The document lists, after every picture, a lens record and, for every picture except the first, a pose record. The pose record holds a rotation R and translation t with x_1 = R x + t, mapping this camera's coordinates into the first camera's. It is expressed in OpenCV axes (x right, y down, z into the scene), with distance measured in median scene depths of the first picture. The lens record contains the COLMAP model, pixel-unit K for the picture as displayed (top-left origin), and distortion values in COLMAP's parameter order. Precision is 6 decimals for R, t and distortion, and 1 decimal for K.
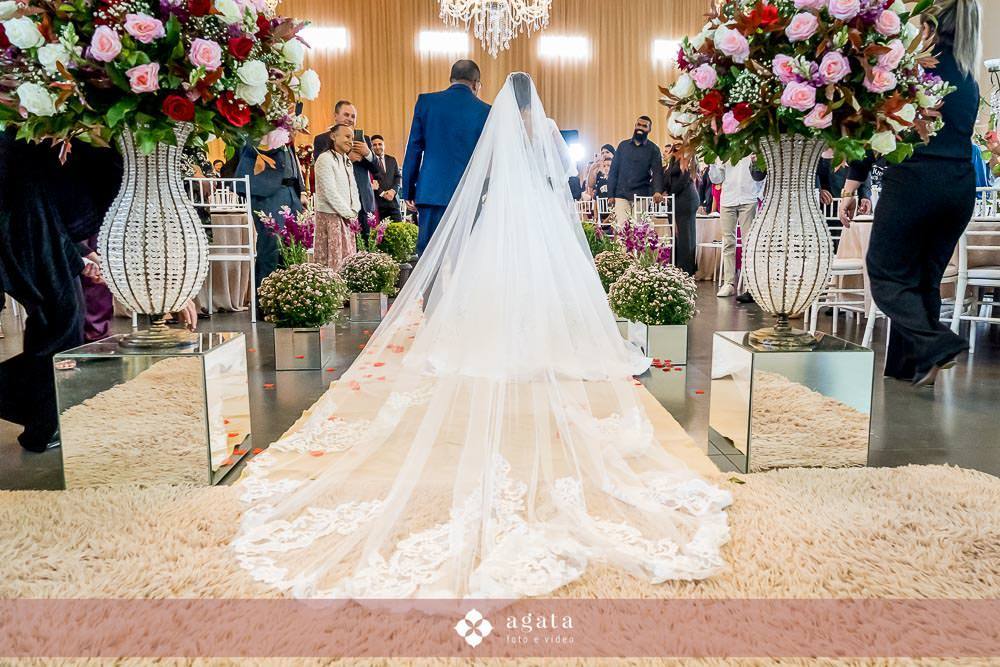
lens RADIAL K [[694.4, 0, 500.3], [0, 694.4, 332.1], [0, 0, 1]] dist [-0.000086, -0.000034]
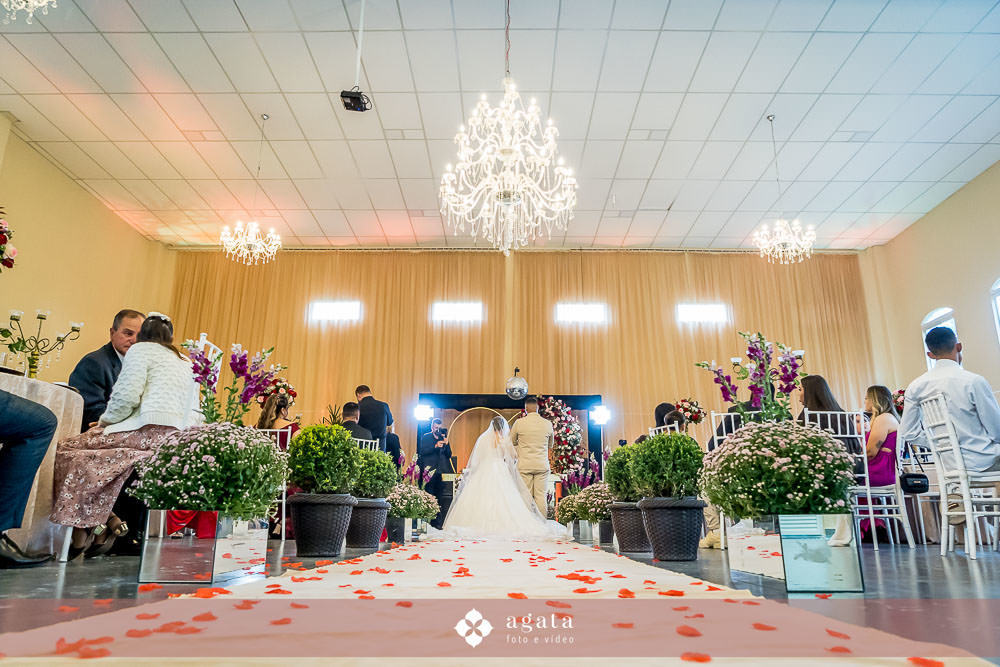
lens RADIAL K [[694.4, 0, 496.1], [0, 694.4, 333.9], [0, 0, 1]] dist [-0.000086, -0.000034]
pose [[0.999582, -0.002637, -0.028773, 0.000783], [-0.009101, 0.916404, -0.400151, 0.002033], [0.027423, 0.400246, 0.915997, 0.125102]]
